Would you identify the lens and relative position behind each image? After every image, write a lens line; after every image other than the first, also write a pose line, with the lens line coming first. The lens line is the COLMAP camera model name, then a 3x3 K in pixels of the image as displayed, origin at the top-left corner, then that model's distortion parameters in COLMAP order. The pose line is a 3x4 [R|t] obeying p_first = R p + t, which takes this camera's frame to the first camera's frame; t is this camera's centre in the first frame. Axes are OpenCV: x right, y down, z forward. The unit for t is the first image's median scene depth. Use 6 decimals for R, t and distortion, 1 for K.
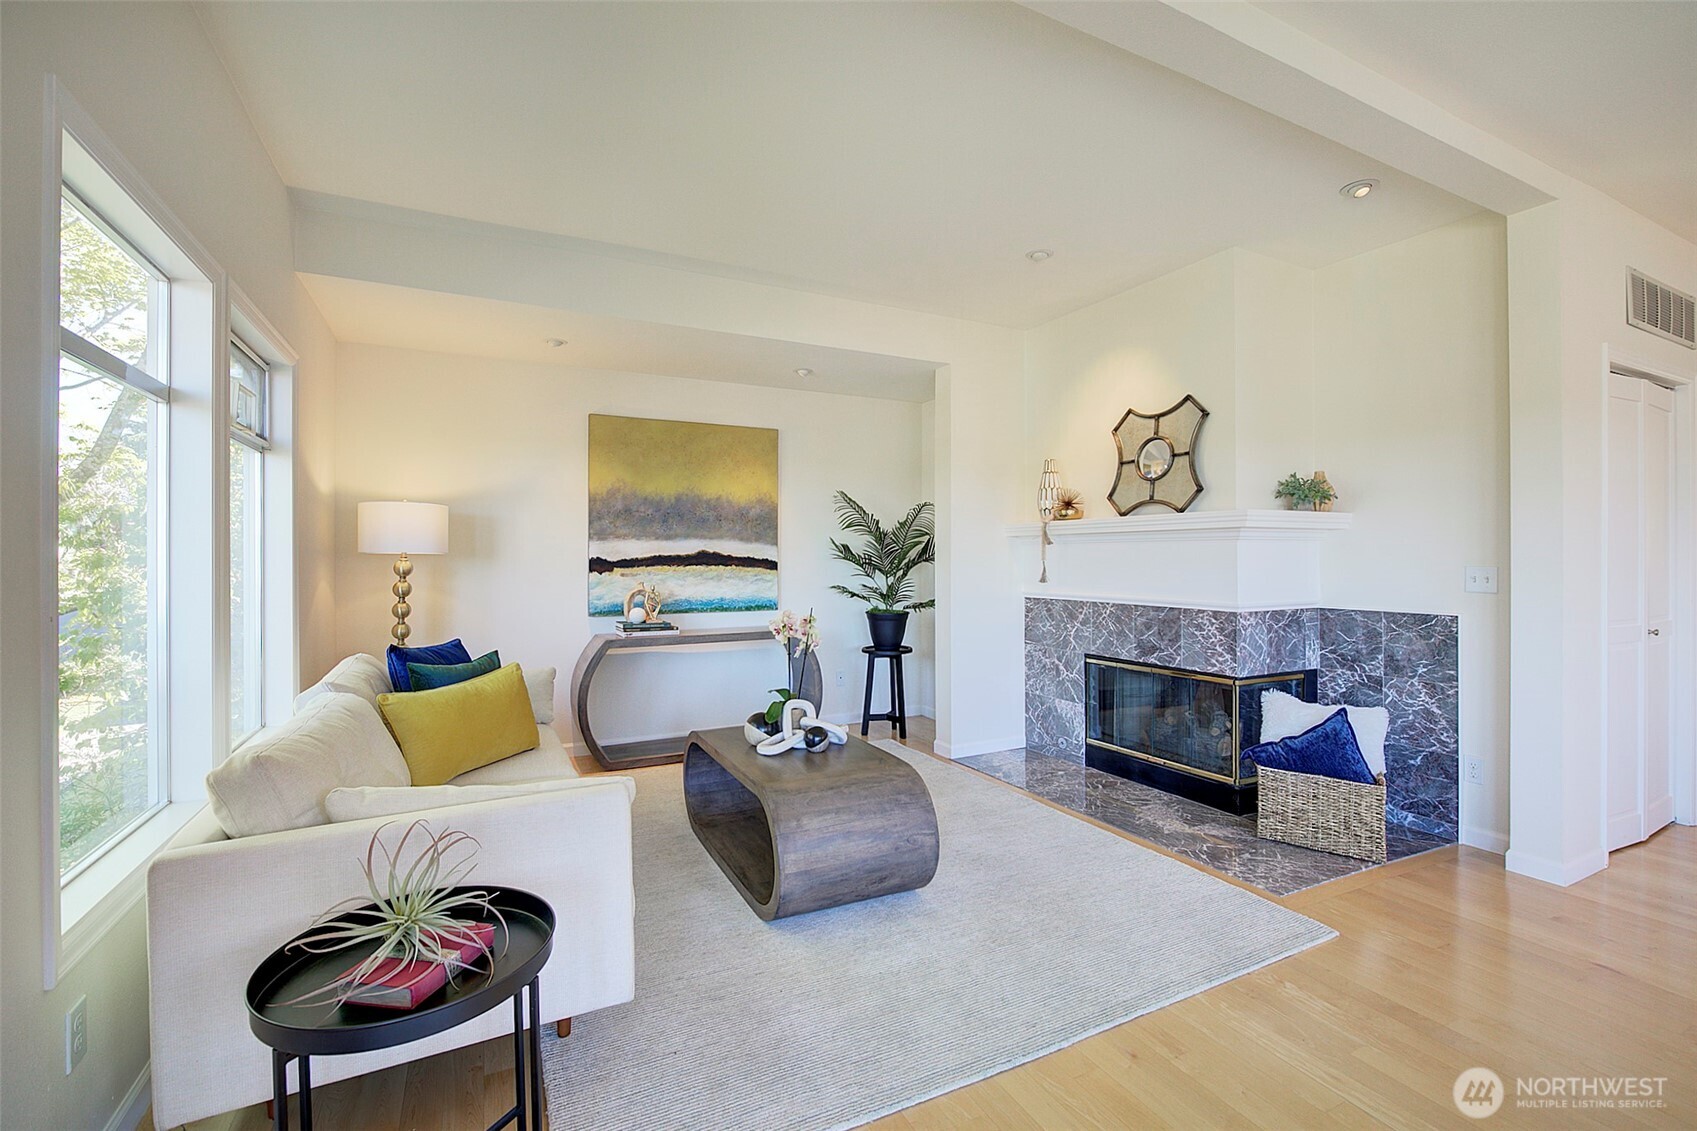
lens RADIAL K [[728.8, 0, 848.2], [0, 728.8, 559.7], [0, 0, 1]] dist [-0.011692, 0.000339]
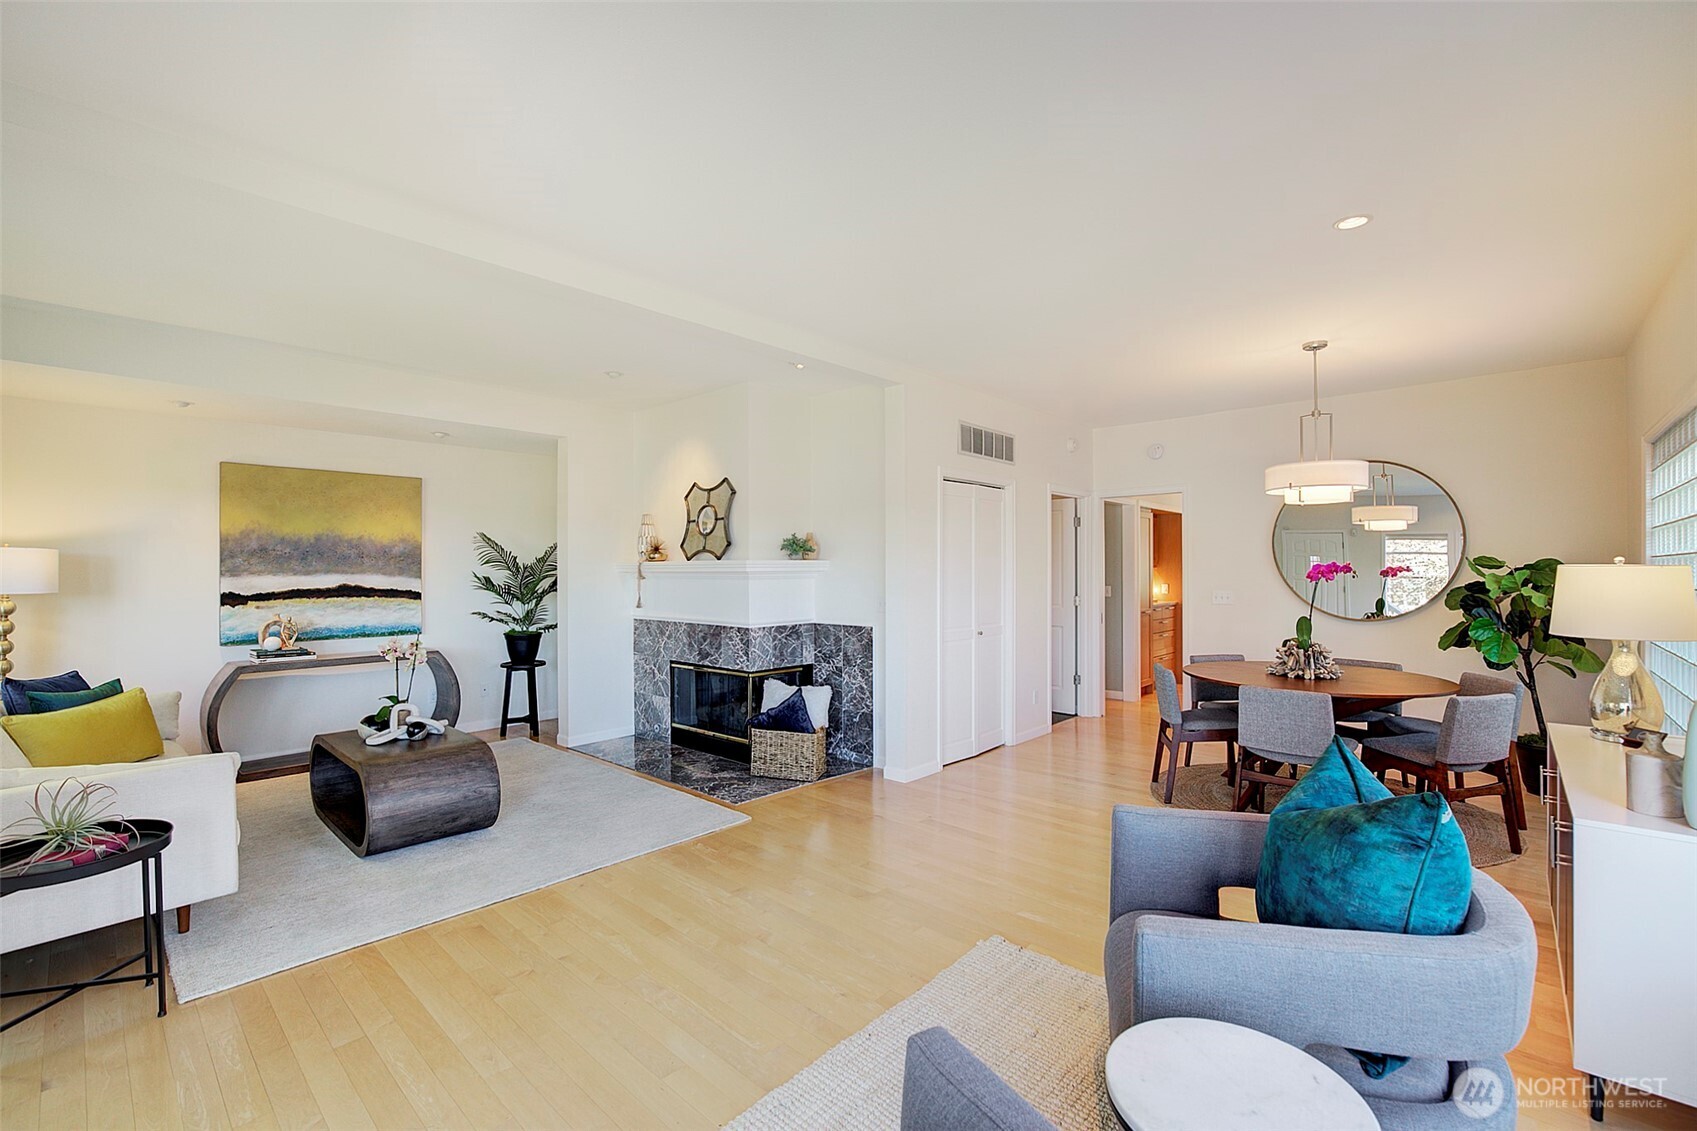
lens RADIAL K [[728.8, 0, 845.7], [0, 728.8, 571.1], [0, 0, 1]] dist [-0.011692, 0.000339]
pose [[0.938172, -0.002279, 0.346162, 0.196322], [0.002744, 0.999996, -0.000854, -0.040893], [-0.346159, 0.001751, 0.938174, -0.452665]]
